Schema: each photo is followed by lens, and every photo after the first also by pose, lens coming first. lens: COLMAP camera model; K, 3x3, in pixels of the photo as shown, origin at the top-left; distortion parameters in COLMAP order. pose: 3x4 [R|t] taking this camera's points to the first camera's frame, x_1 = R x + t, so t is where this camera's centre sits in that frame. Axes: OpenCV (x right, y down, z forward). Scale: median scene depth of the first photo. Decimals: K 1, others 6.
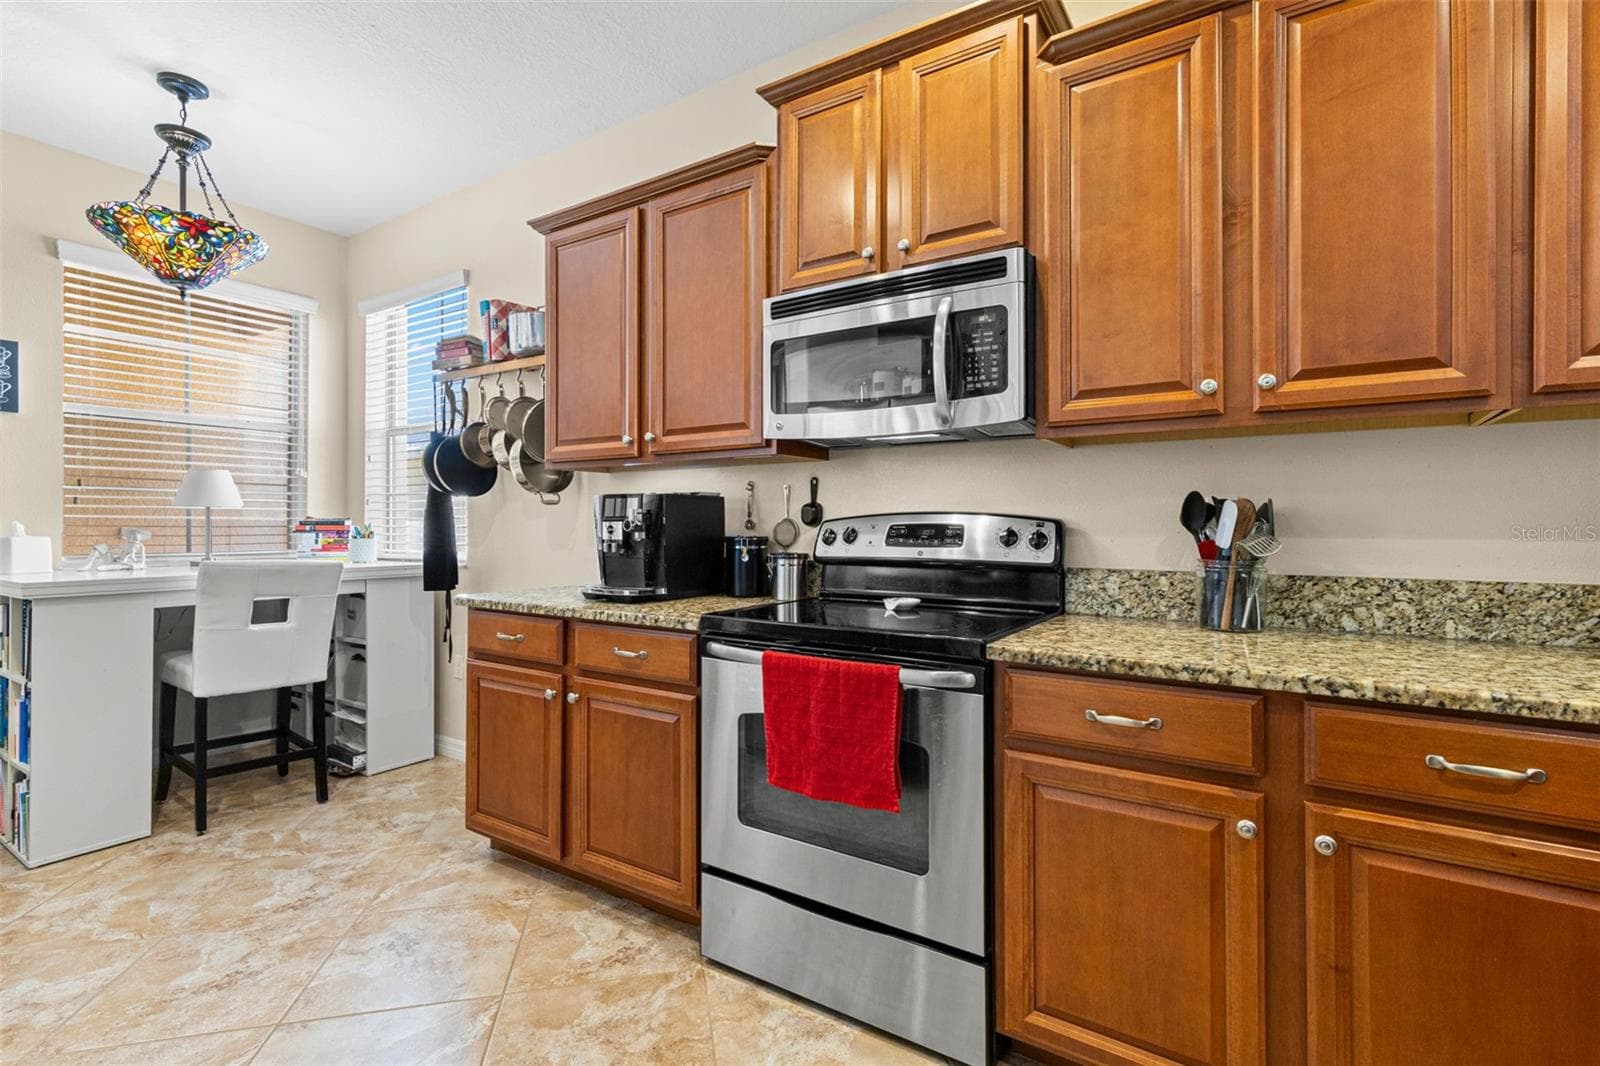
lens RADIAL K [[729.7, 0, 815.7], [0, 729.7, 522.4], [0, 0, 1]] dist [0.009960, -0.000758]
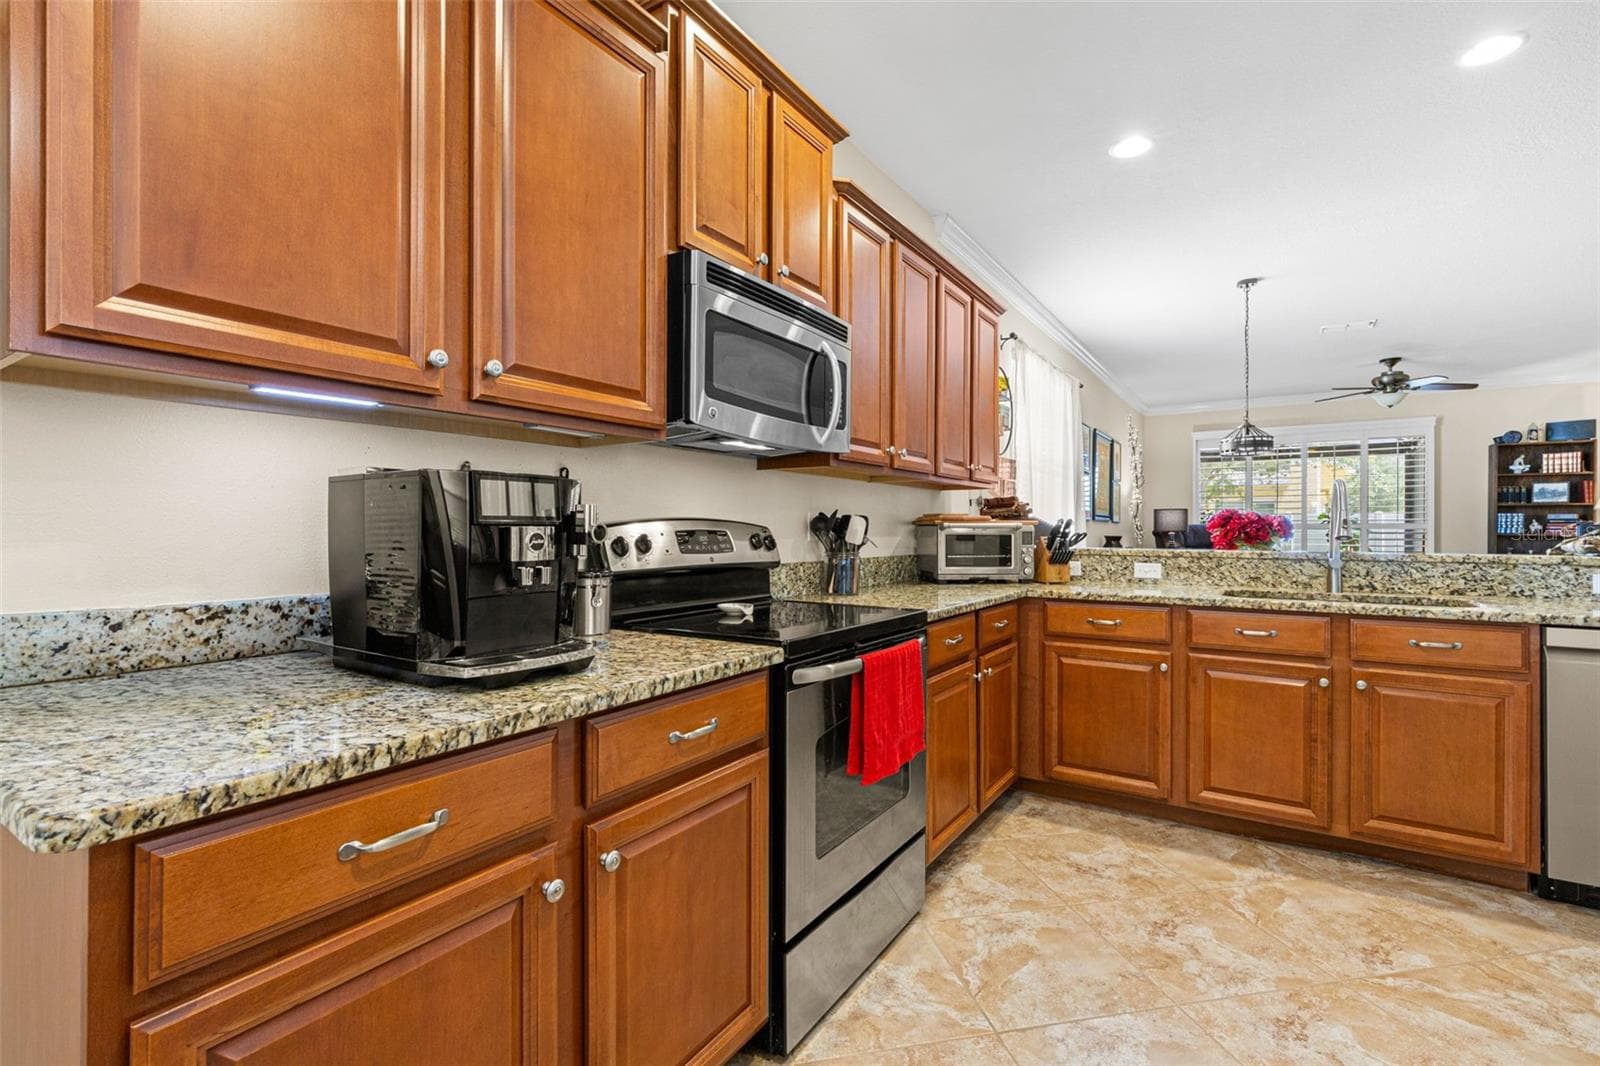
lens RADIAL K [[729.7, 0, 798.7], [0, 729.7, 537.1], [0, 0, 1]] dist [0.009960, -0.000758]
pose [[0.009949, -0.008531, 0.999914, -0.771694], [-0.001193, 0.999963, 0.008543, 0.002364], [-0.999950, -0.001278, 0.009939, 0.776396]]
